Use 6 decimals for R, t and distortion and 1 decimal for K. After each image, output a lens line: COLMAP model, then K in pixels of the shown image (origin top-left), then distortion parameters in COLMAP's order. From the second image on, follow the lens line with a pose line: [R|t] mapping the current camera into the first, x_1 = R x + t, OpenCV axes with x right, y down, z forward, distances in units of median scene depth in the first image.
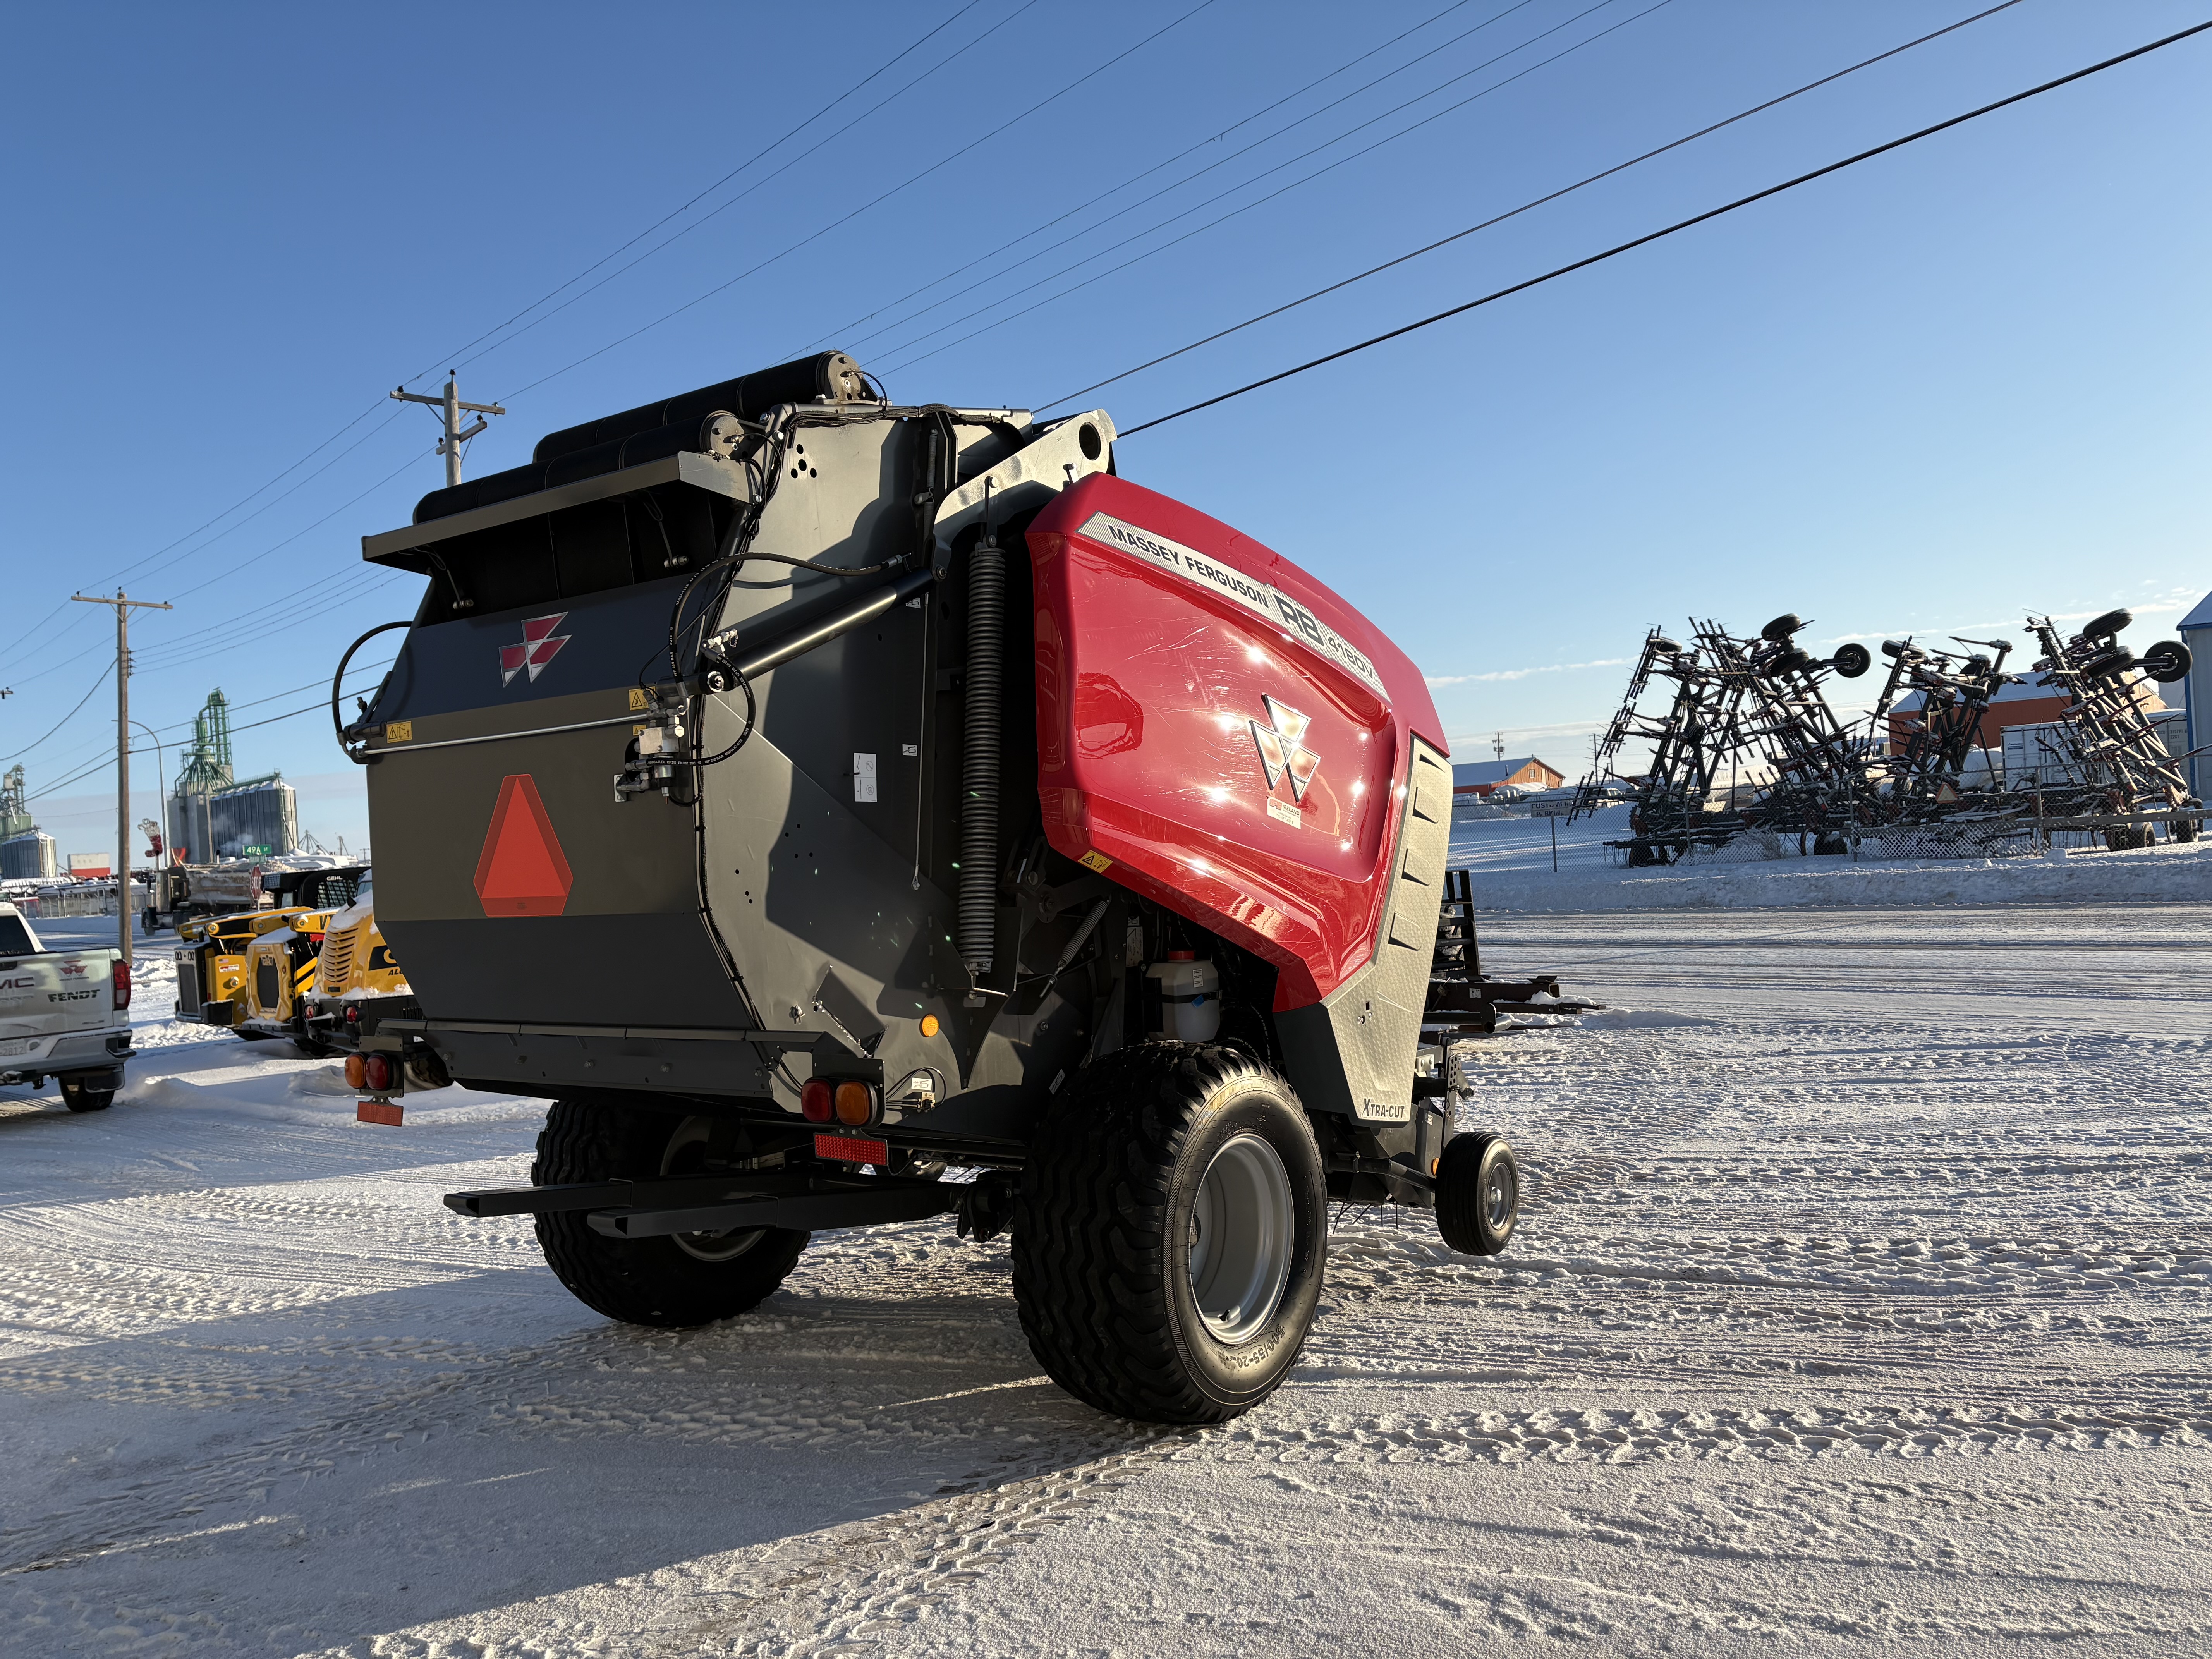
lens RADIAL K [[1657.9, 0, 1095.9], [0, 1657.9, 824.5], [0, 0, 1]] dist [0.046851, -0.047580]
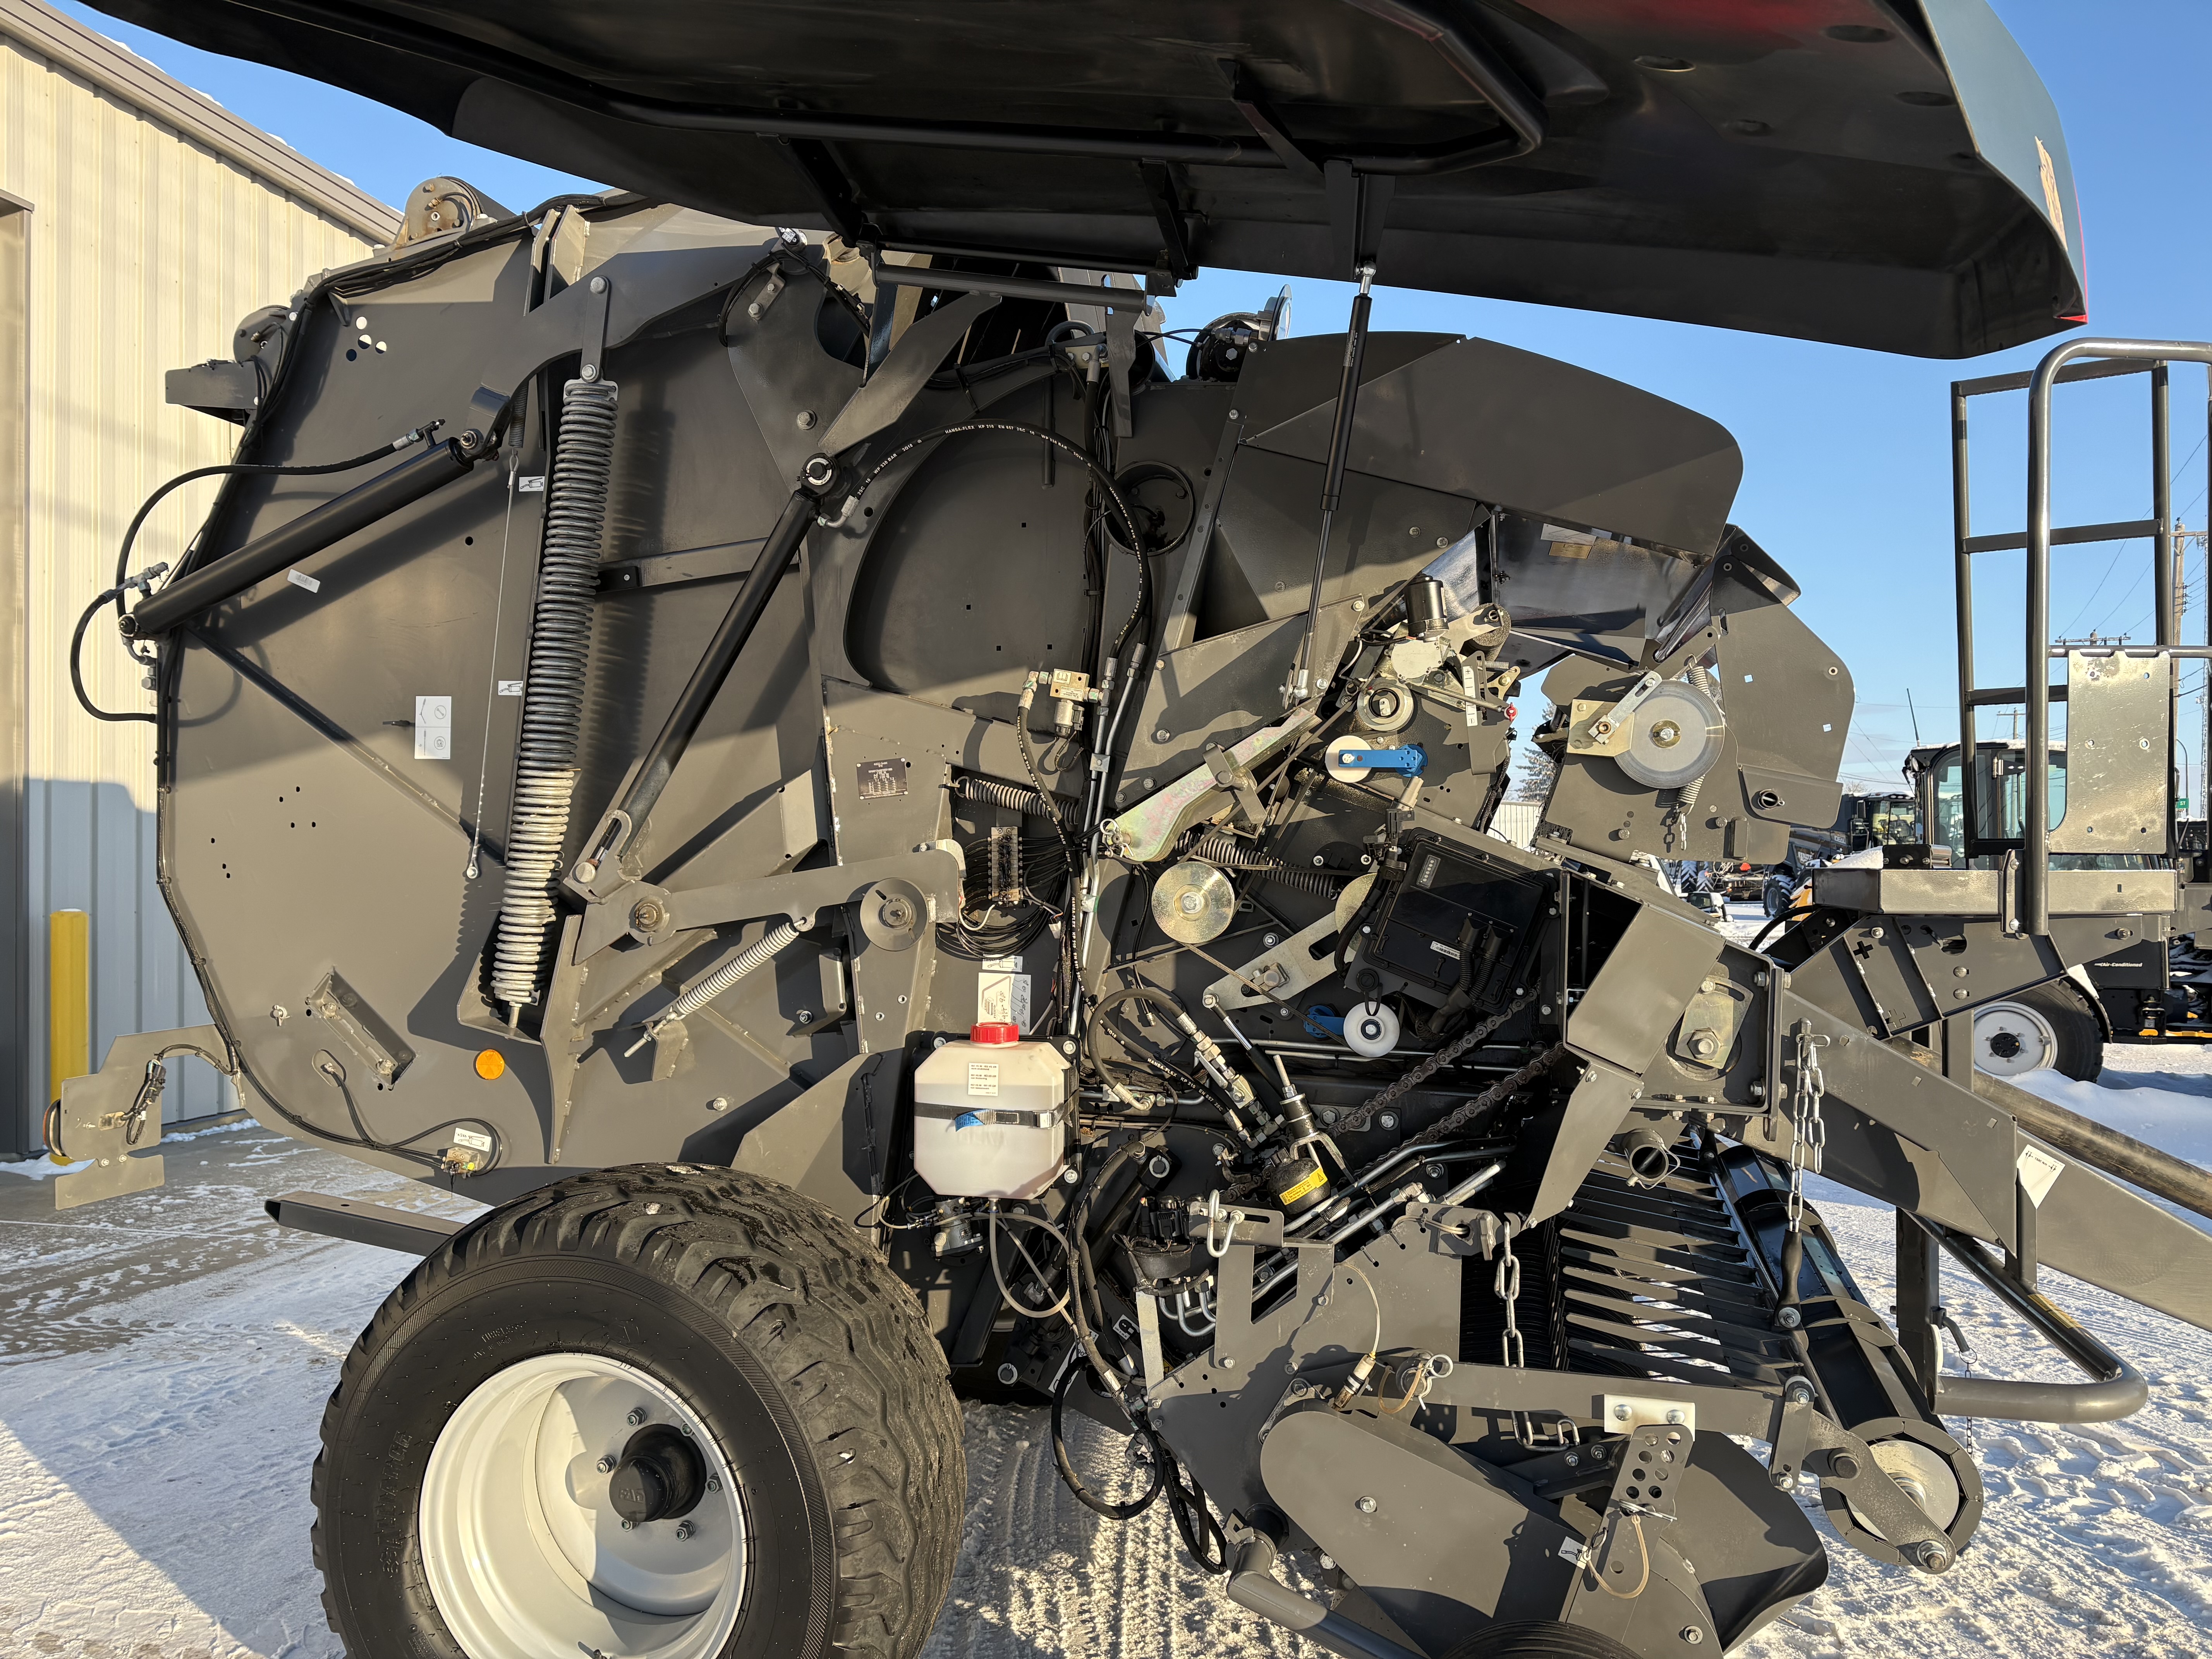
lens RADIAL K [[1659.5, 0, 1111.3], [0, 1659.5, 838.0], [0, 0, 1]] dist [0.049088, -0.043065]
pose [[0.367103, 0.043388, -0.929168, 0.623473], [-0.006065, 0.999002, 0.044253, -0.011930], [0.930161, -0.010610, 0.367000, 0.898409]]
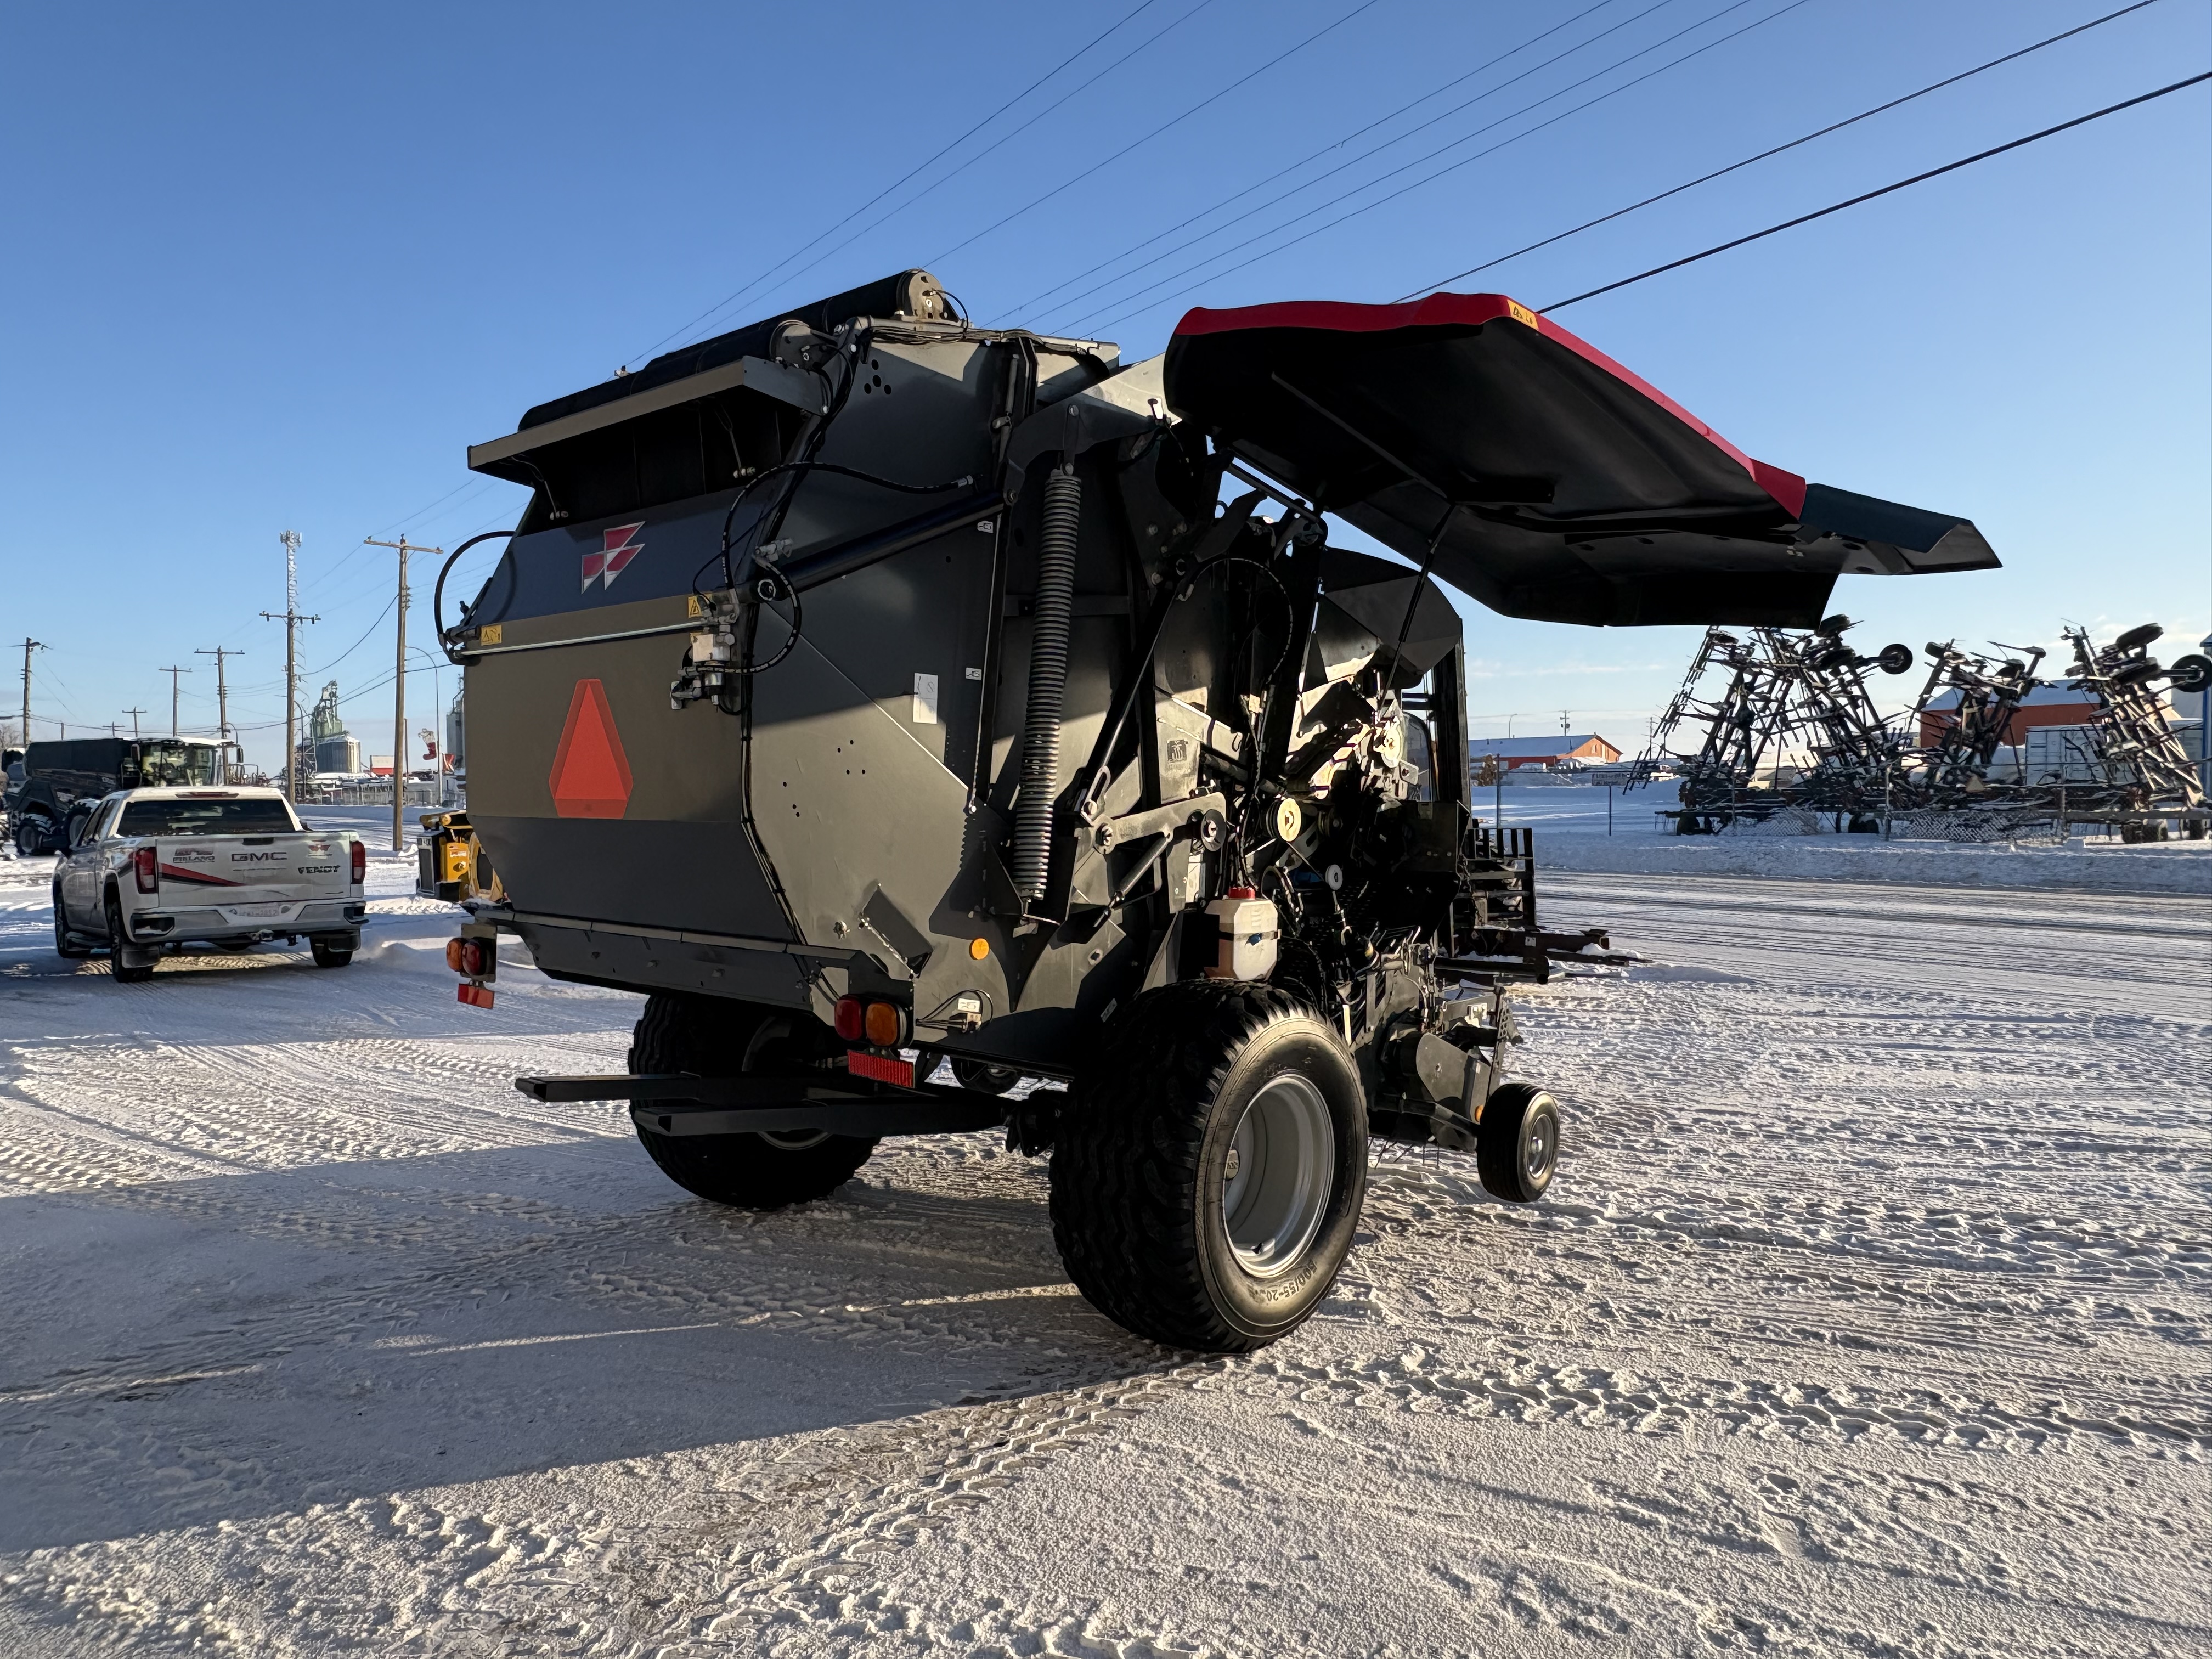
lens RADIAL K [[1425.7, 0, 1083.9], [0, 1425.7, 837.5], [0, 0, 1]] dist [-0.005465, 0.000630]
pose [[0.995062, 0.055083, -0.082571, 0.028476], [-0.051129, 0.997477, 0.049252, 0.007323], [0.085076, -0.044787, 0.995367, 0.131630]]
